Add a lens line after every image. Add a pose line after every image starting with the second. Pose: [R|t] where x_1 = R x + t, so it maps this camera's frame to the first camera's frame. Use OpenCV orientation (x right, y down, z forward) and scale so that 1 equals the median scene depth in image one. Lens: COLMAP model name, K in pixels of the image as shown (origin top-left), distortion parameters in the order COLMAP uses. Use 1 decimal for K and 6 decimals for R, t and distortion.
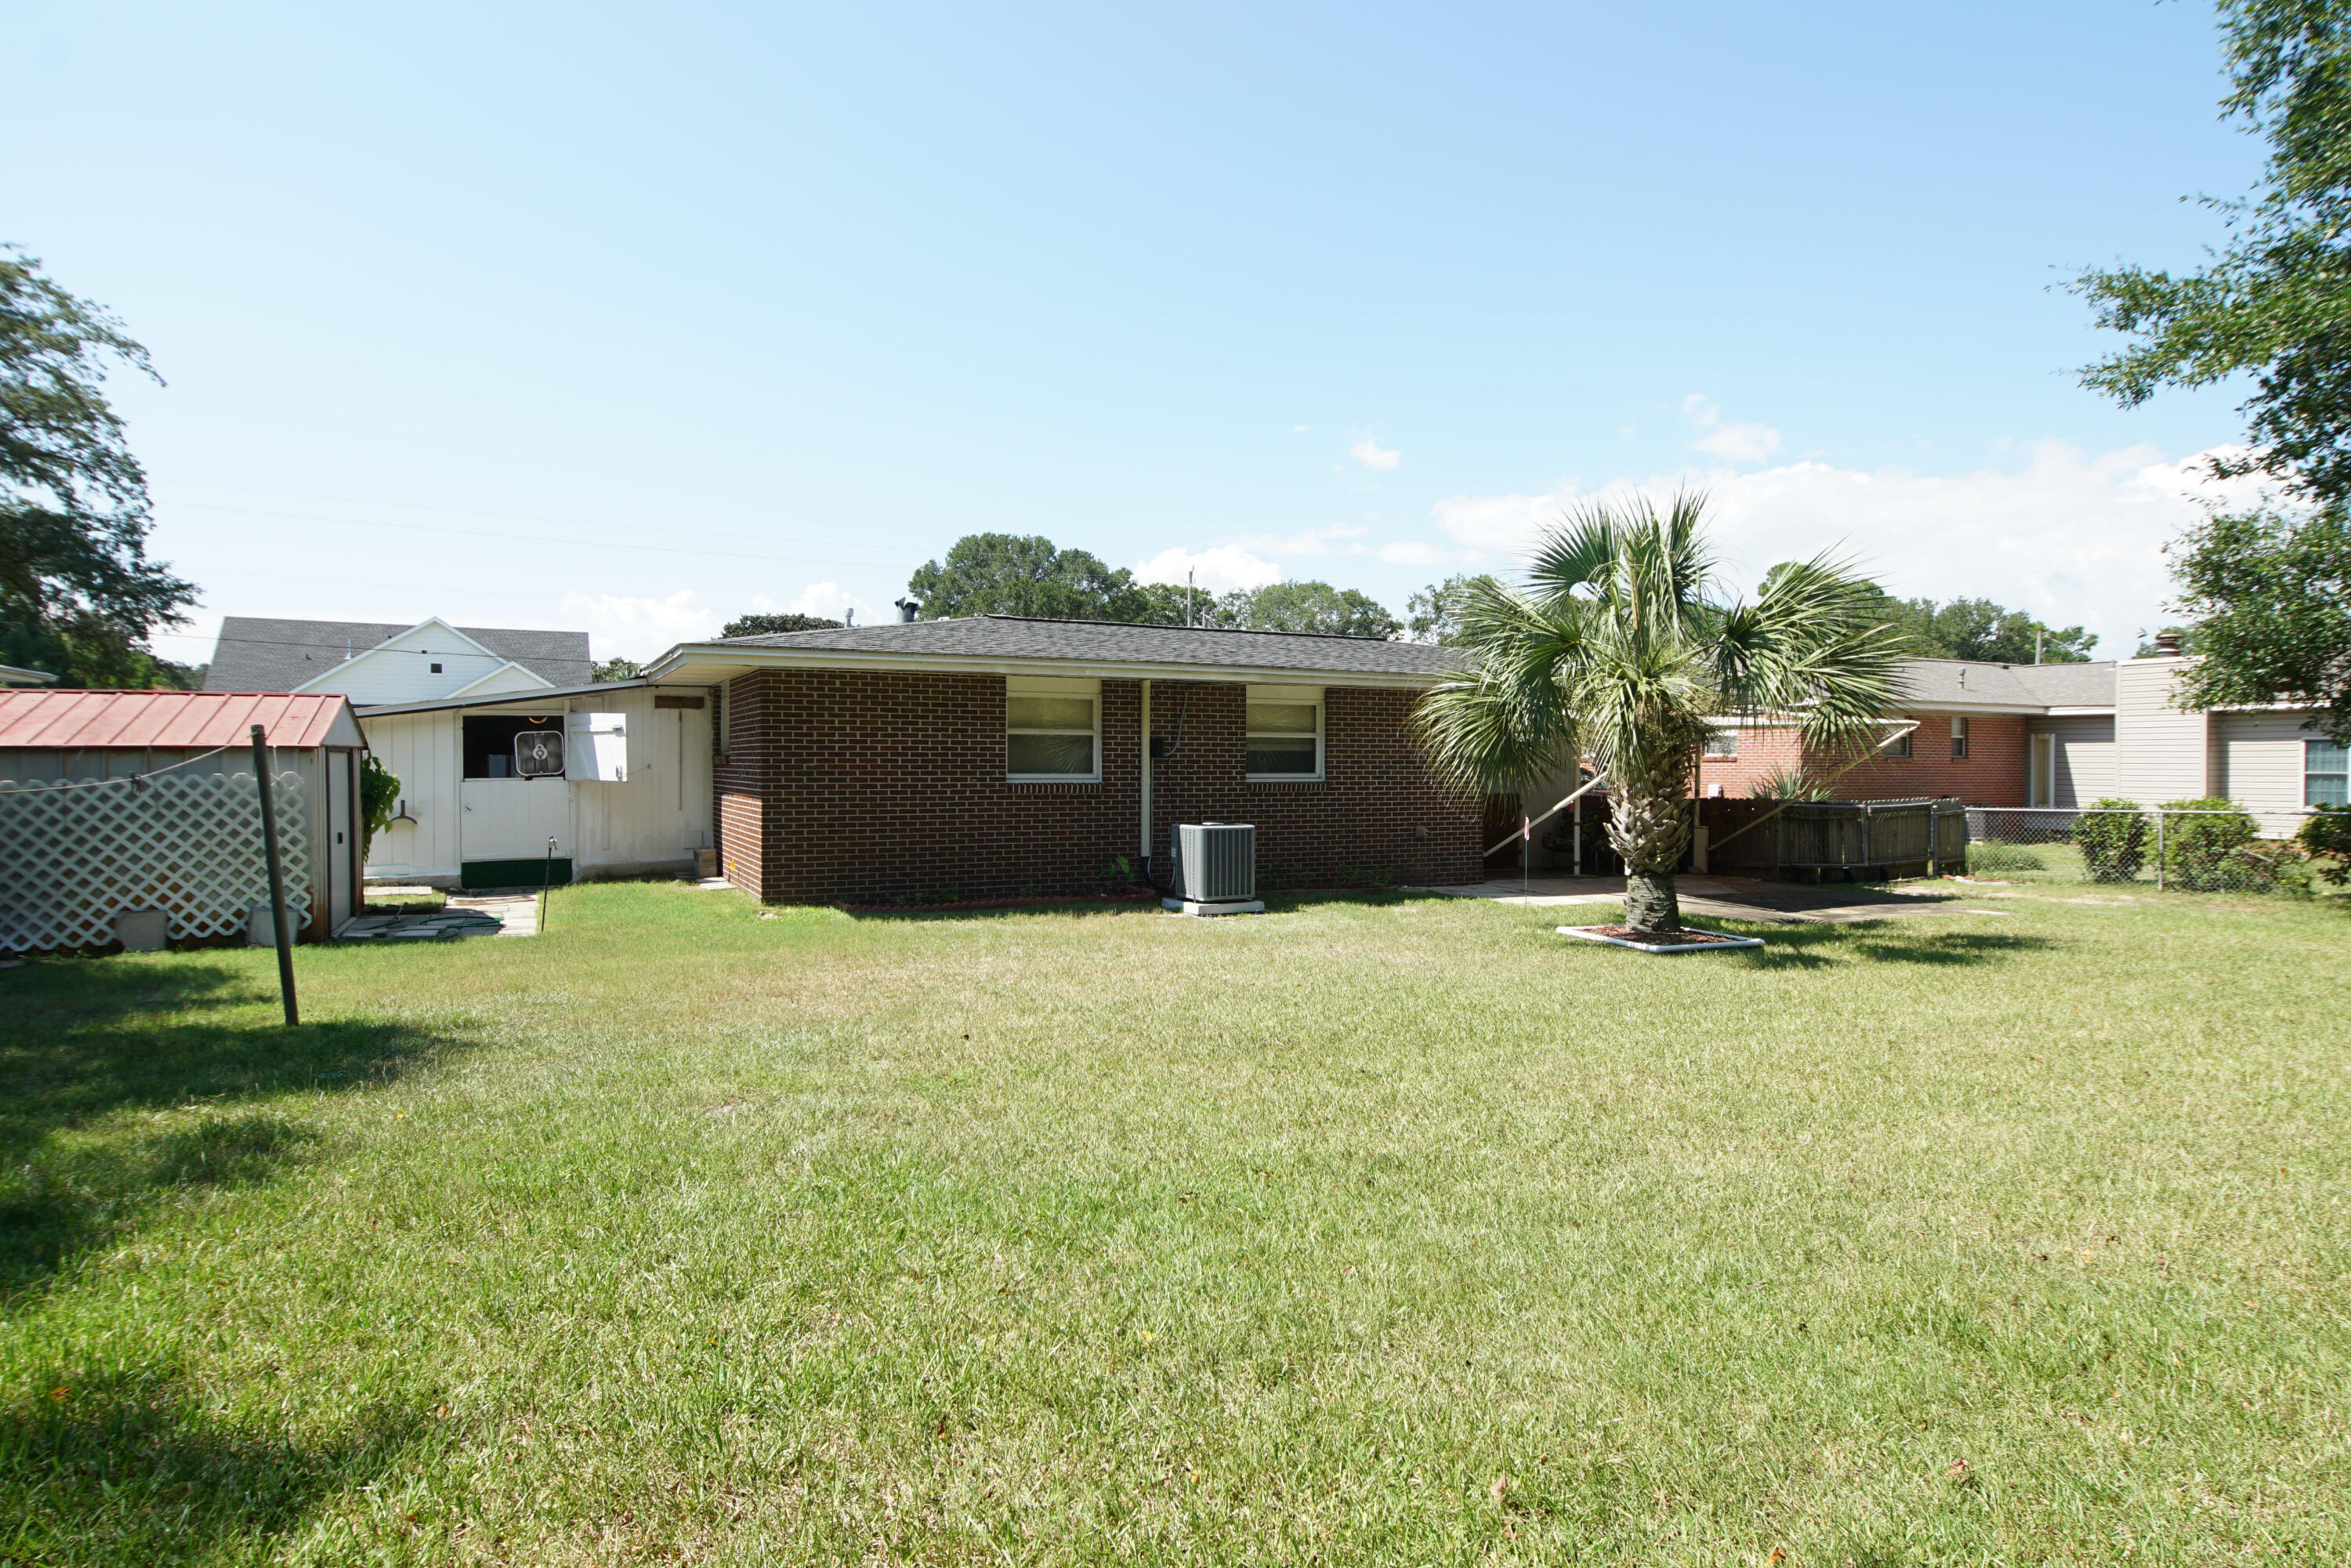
lens RADIAL K [[1259.8, 0, 1175.1], [0, 1259.8, 778.8], [0, 0, 1]] dist [0.035311, -0.031574]
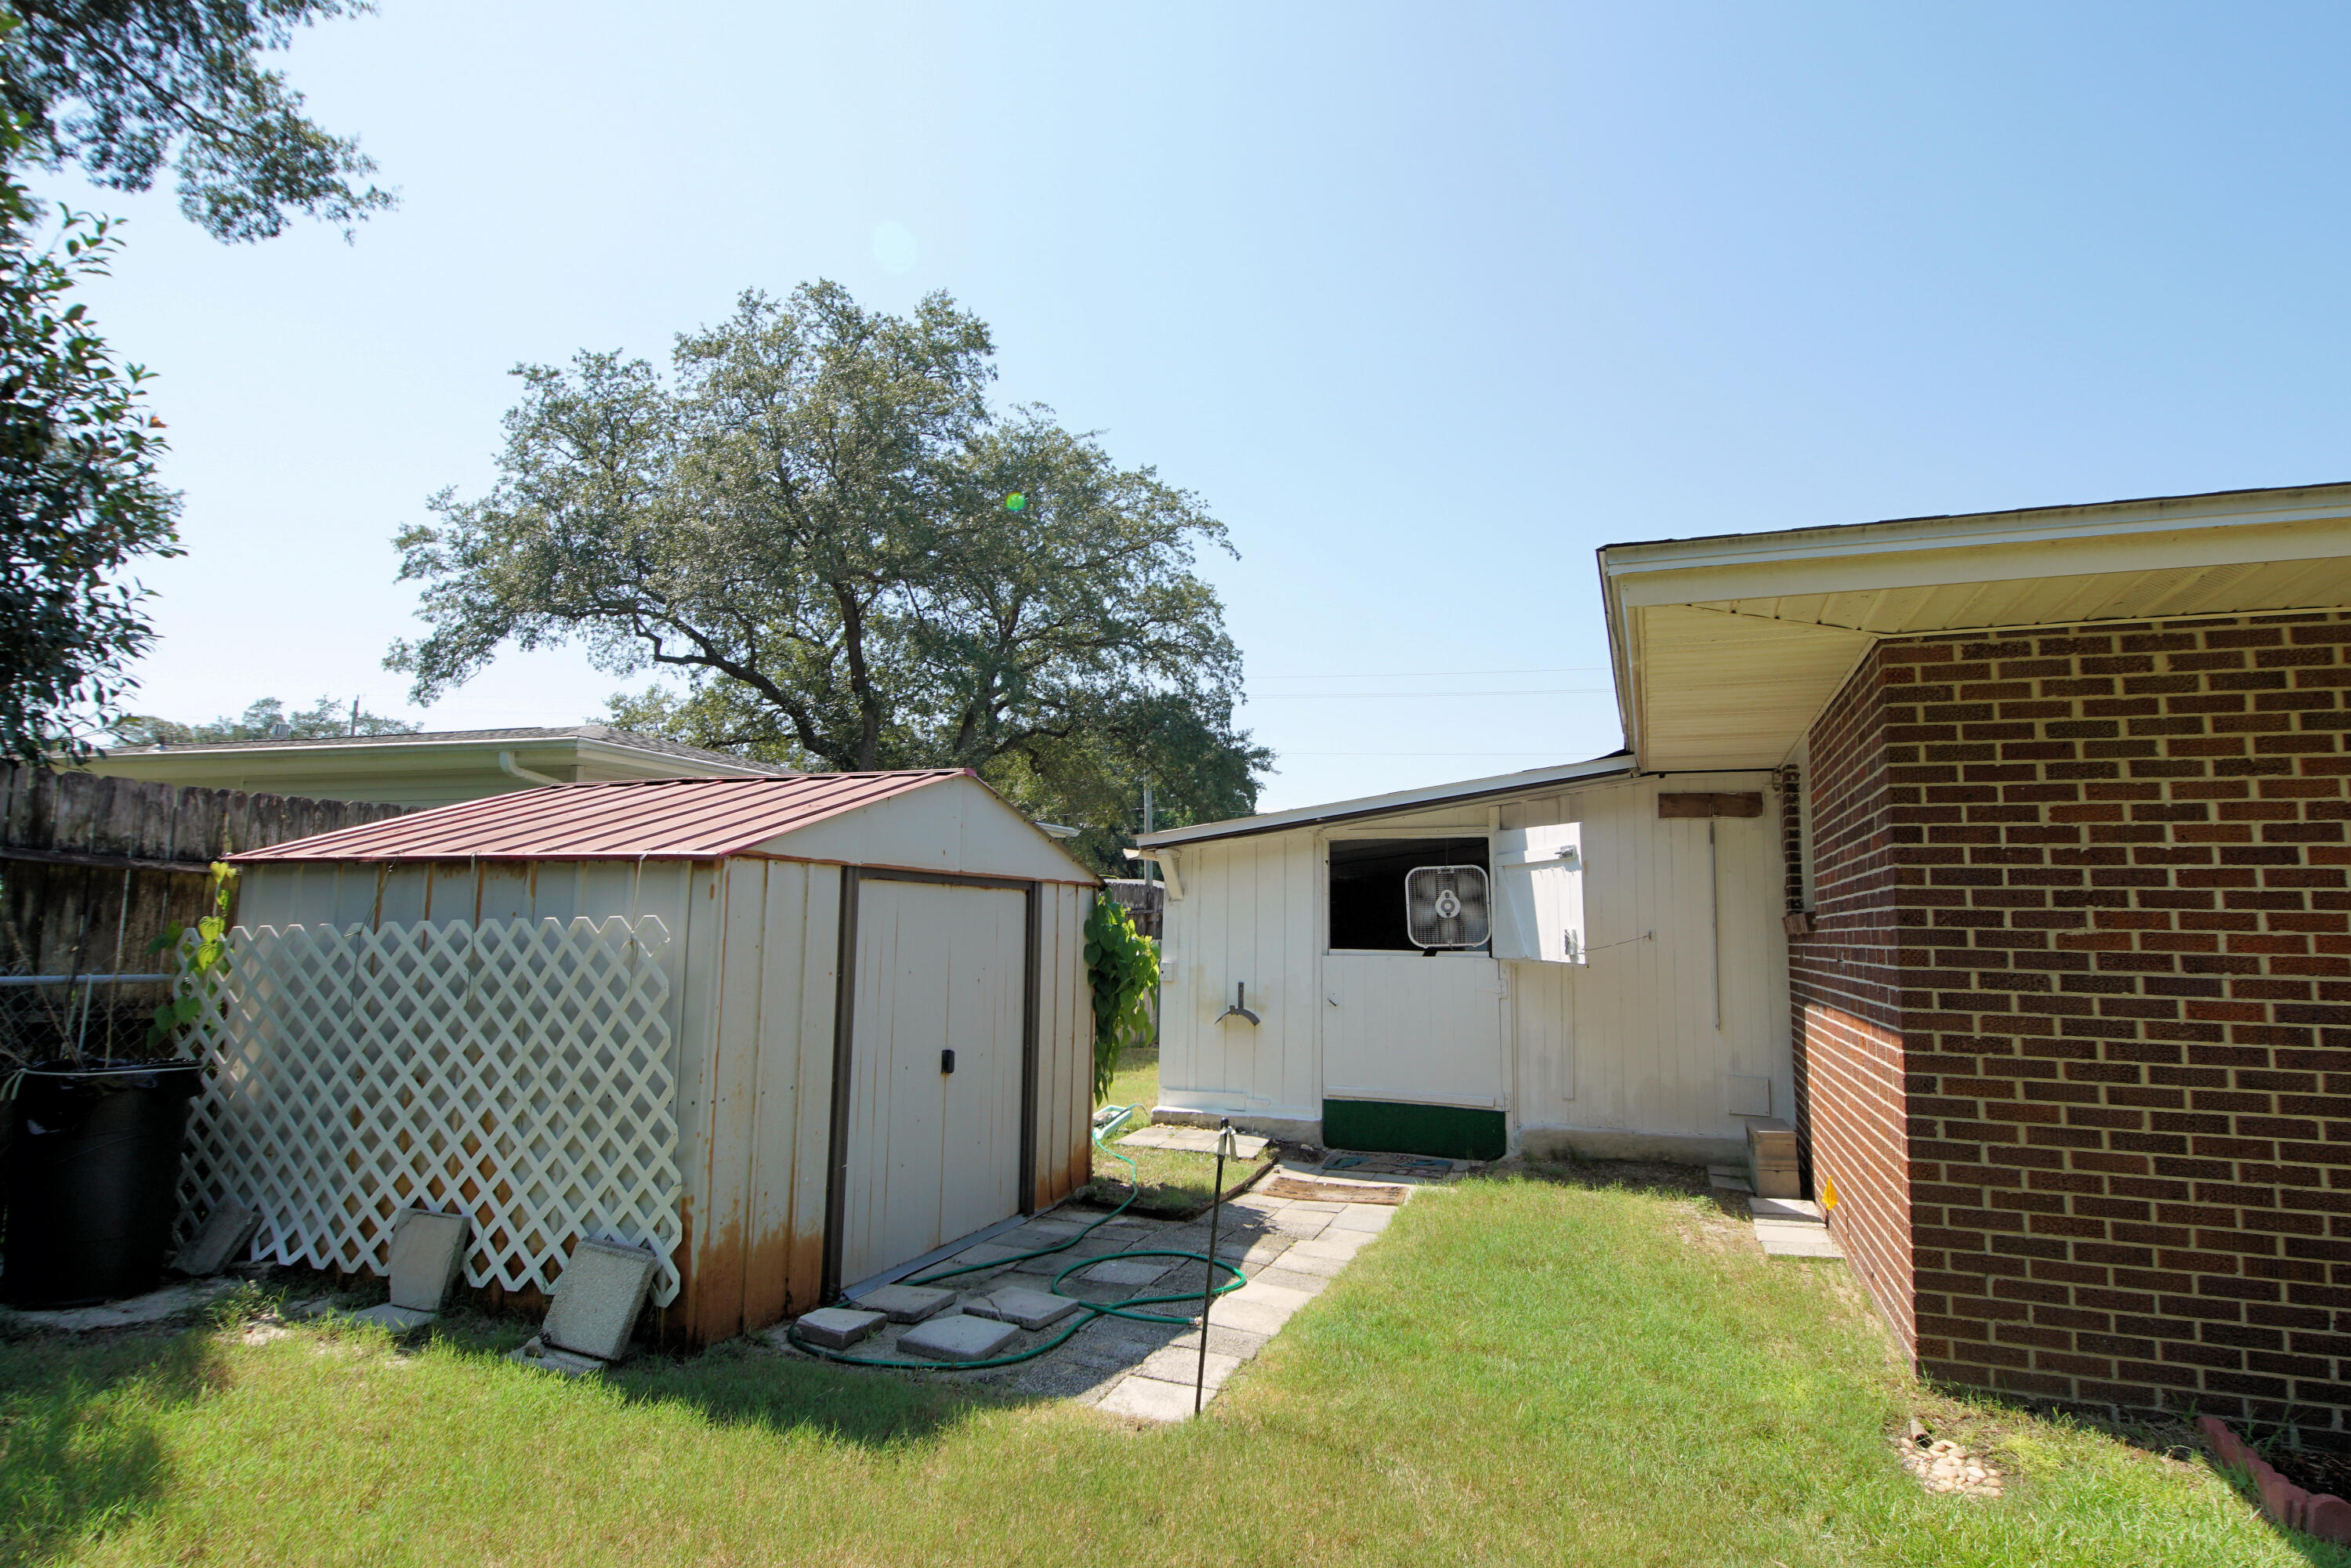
lens RADIAL K [[1259.8, 0, 1139.8], [0, 1259.8, 776.6], [0, 0, 1]] dist [0.035311, -0.031574]
pose [[0.654209, -0.077315, -0.752351, -0.172976], [-0.031815, 0.991067, -0.129512, -0.000994], [0.755644, 0.108664, 0.645906, 0.536214]]
